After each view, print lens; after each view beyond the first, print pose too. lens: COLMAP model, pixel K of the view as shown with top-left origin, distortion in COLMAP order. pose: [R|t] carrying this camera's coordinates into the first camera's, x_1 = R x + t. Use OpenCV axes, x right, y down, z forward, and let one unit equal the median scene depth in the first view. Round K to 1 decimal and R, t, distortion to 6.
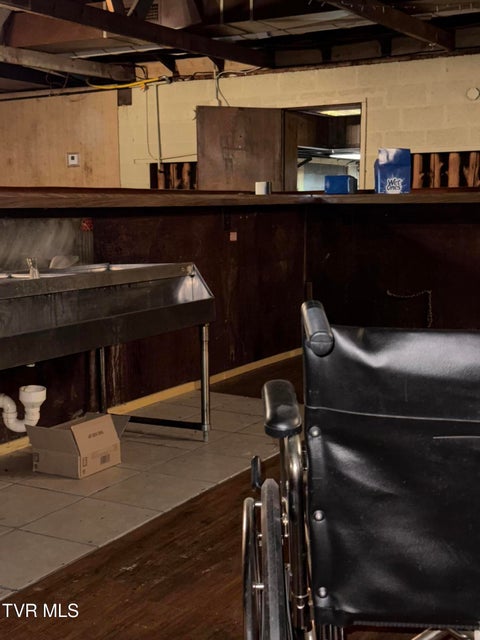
lens RADIAL K [[894.8, 0, 240.0], [0, 894.8, 320.0], [0, 0, 1]] dist [0.211385, -0.400698]
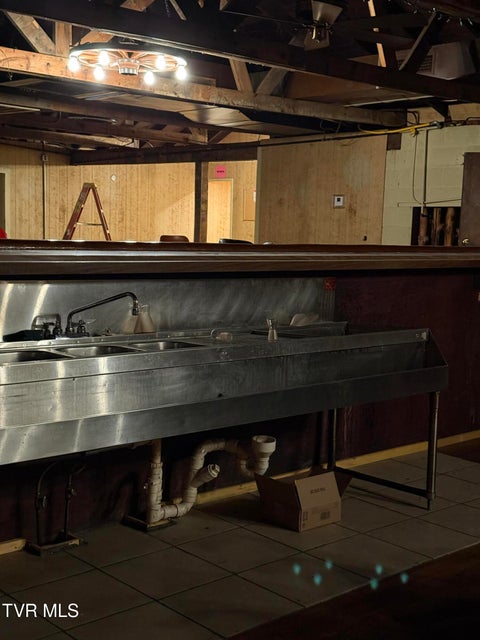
lens RADIAL K [[894.8, 0, 240.0], [0, 894.8, 320.0], [0, 0, 1]] dist [0.211385, -0.400698]
pose [[0.955087, 0.069731, -0.288005, 0.016900], [-0.078282, 0.996764, -0.018263, -0.017947], [0.285799, 0.039988, 0.957455, -0.014608]]
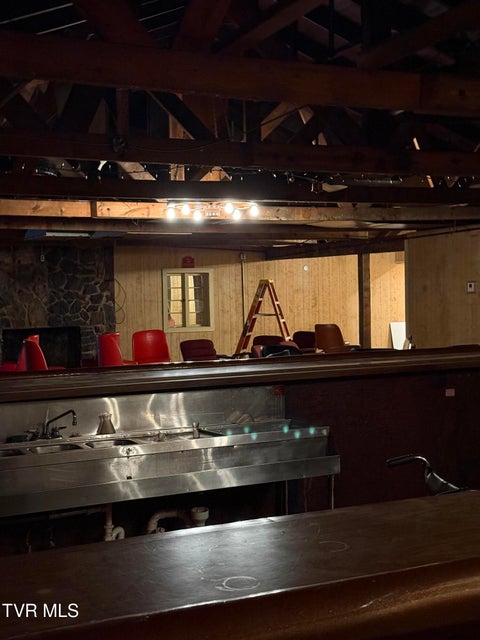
lens RADIAL K [[894.8, 0, 240.0], [0, 894.8, 320.0], [0, 0, 1]] dist [0.211385, -0.400698]
pose [[0.819136, 0.010312, -0.573507, 0.277005], [-0.059732, 0.995936, -0.067408, -0.056967], [0.570481, 0.089473, 0.816423, -0.080593]]
